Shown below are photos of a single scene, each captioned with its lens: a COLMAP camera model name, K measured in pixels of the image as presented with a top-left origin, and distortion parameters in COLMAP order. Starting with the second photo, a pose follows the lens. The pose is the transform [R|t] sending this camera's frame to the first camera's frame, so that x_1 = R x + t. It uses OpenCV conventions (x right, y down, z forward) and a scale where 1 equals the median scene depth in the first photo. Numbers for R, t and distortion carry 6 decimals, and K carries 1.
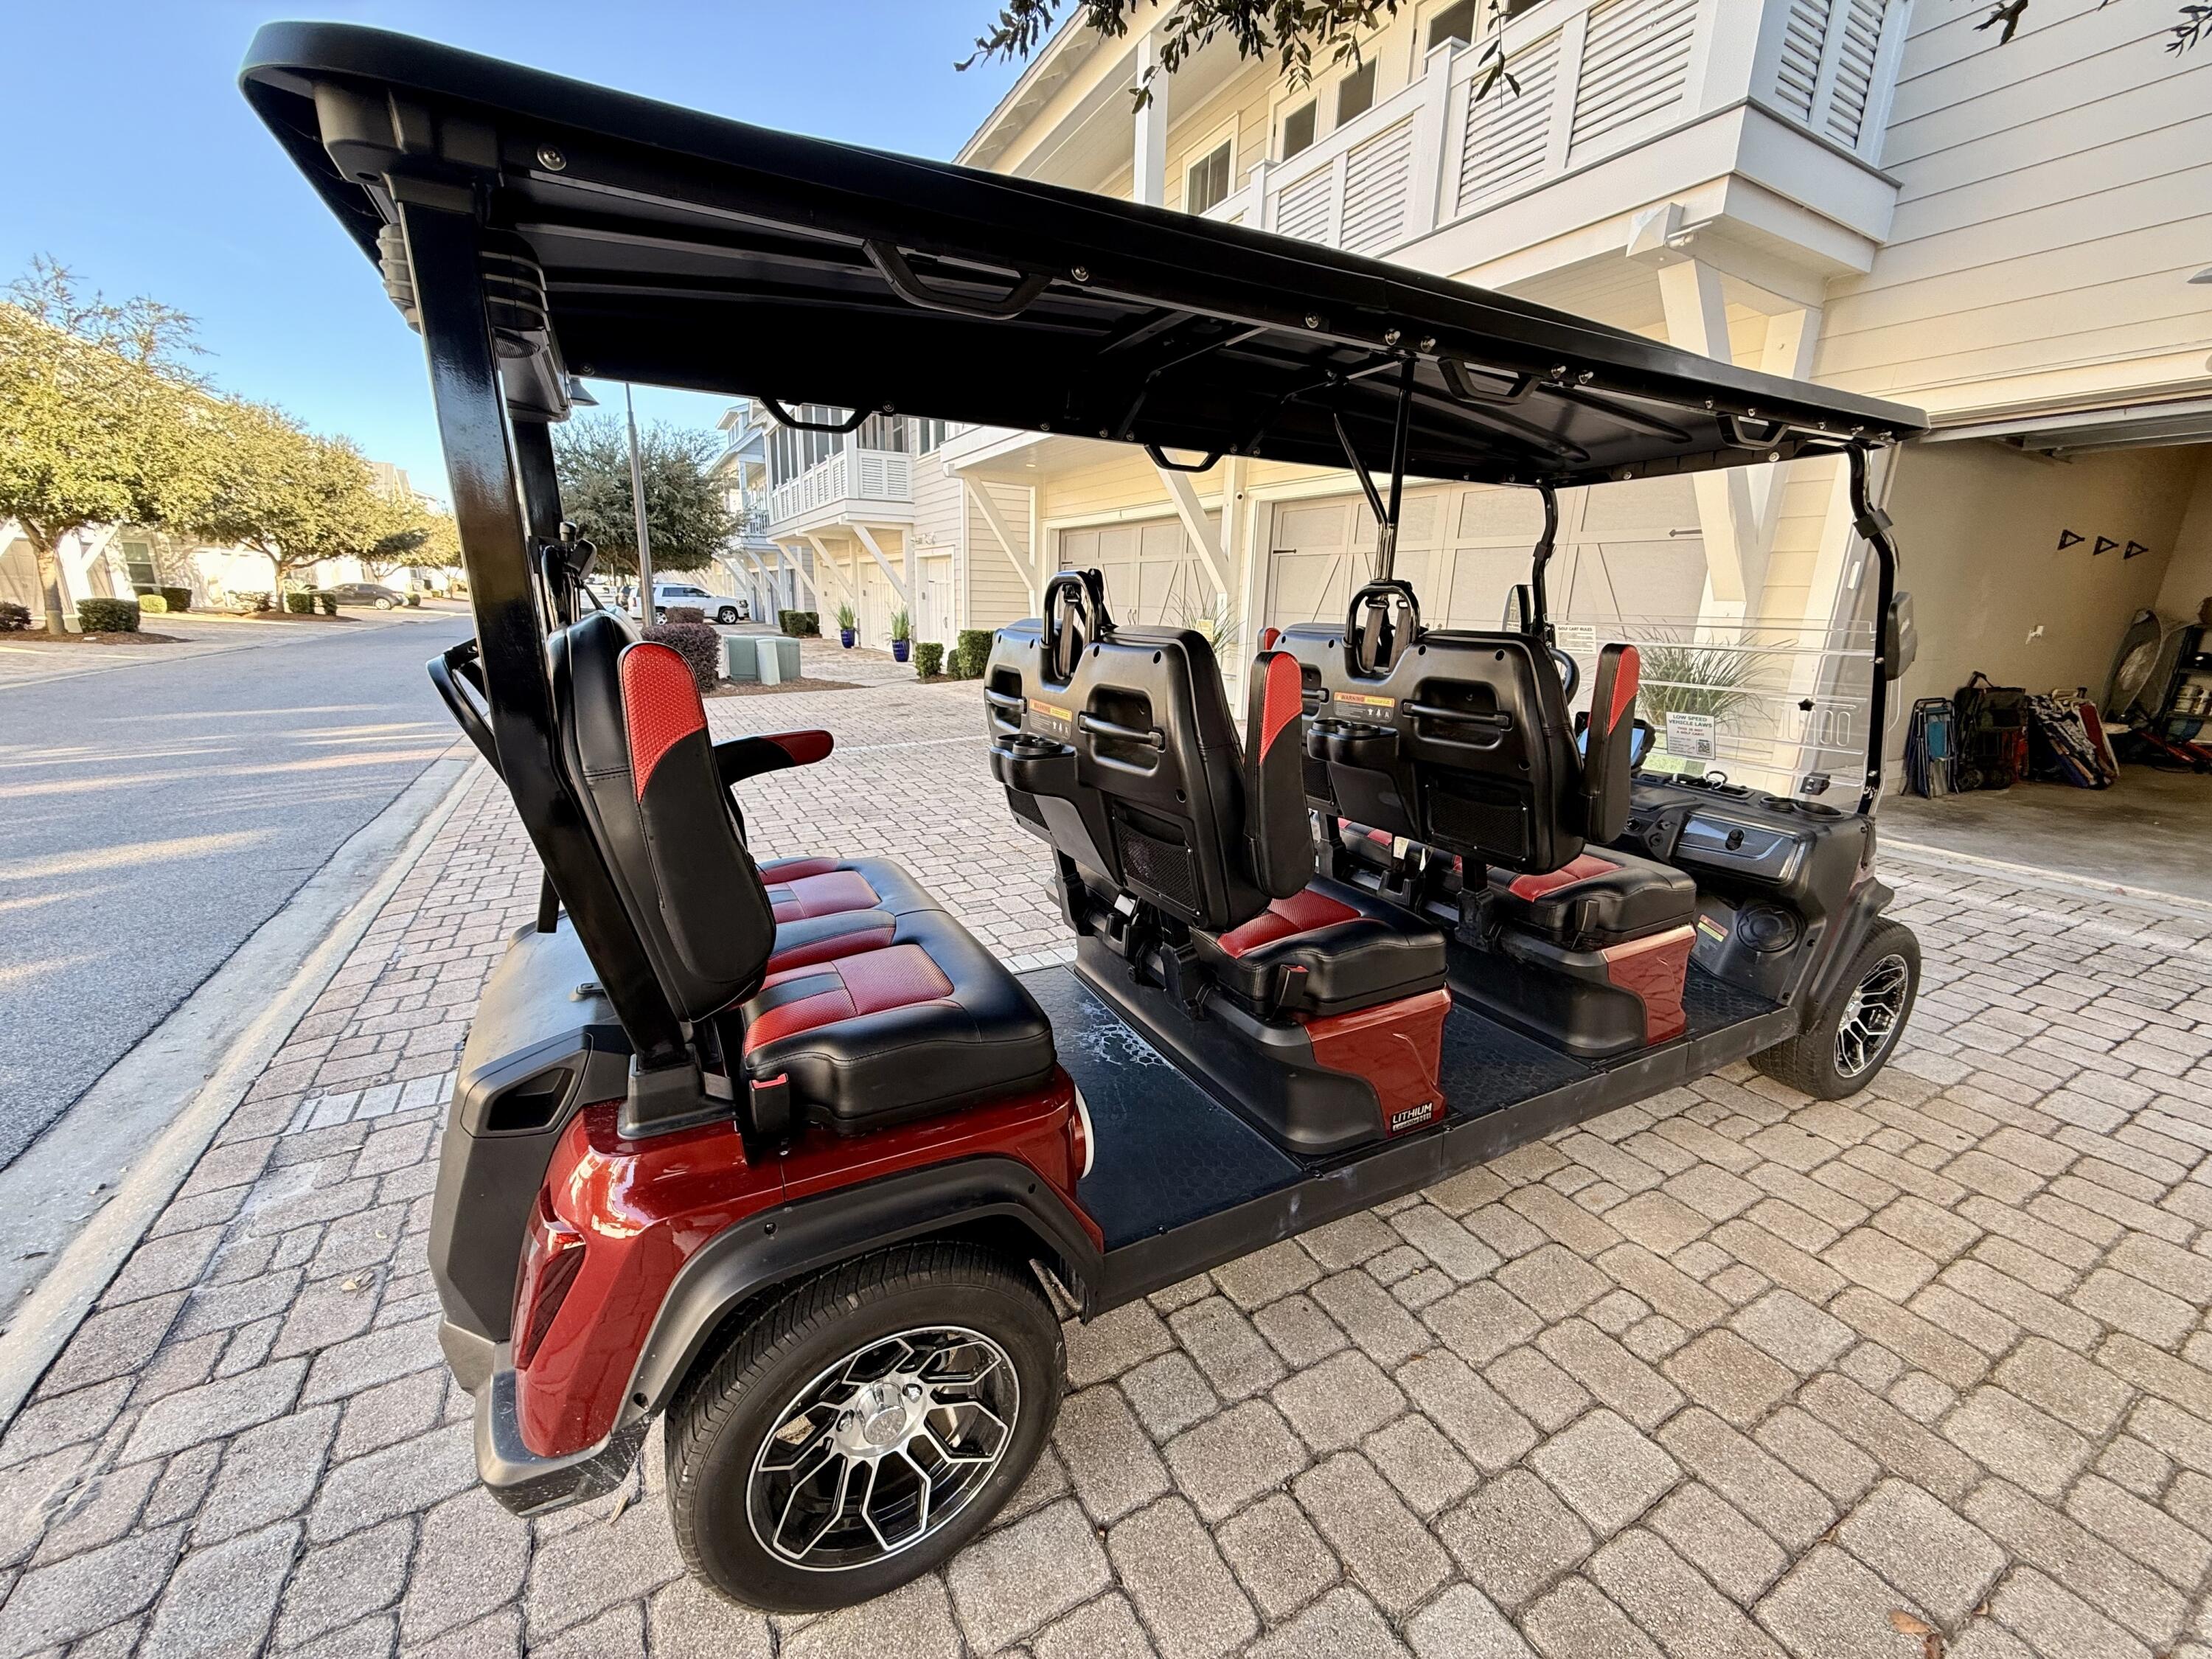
lens RADIAL K [[877.9, 0, 1118.4], [0, 877.9, 826.9], [0, 0, 1]] dist [0.000947, 0.000556]
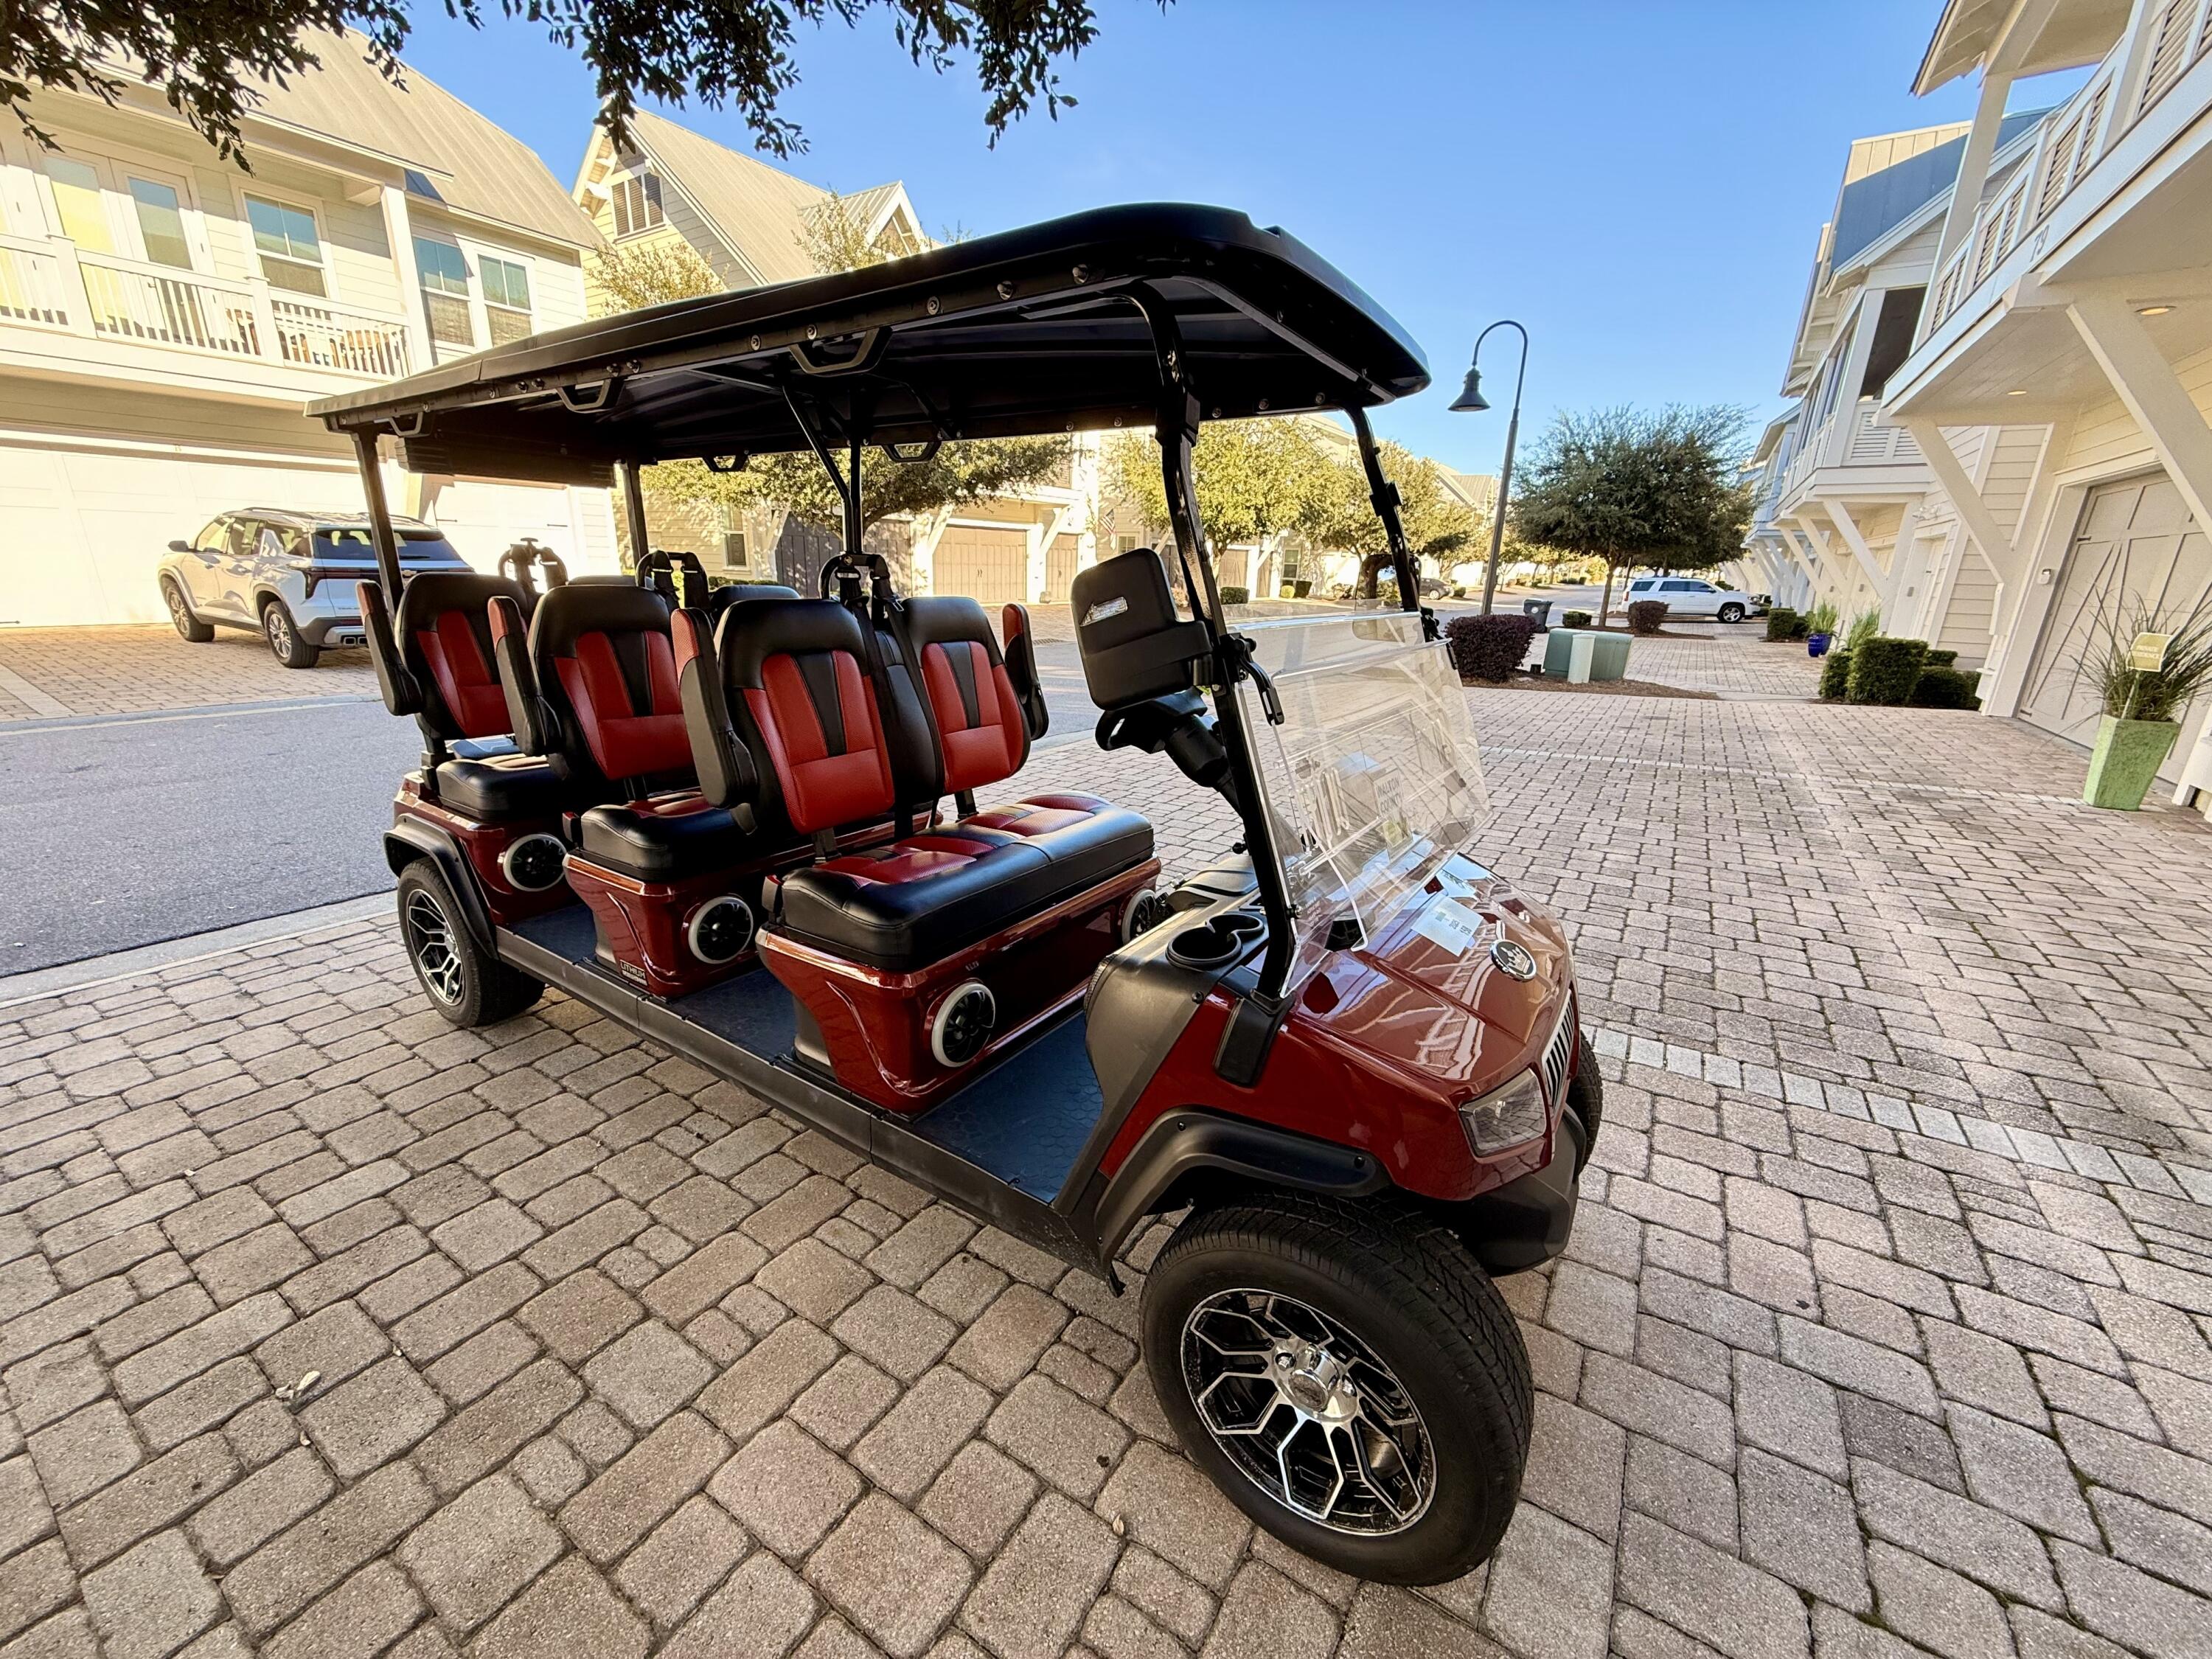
lens RADIAL K [[877.9, 0, 1099.4], [0, 877.9, 836.7], [0, 0, 1]] dist [0.000947, 0.000556]
pose [[0.468618, 0.248188, -0.847821, 0.323156], [-0.234898, 0.960181, 0.151244, -0.041381], [0.851598, 0.128275, 0.508257, 0.172273]]
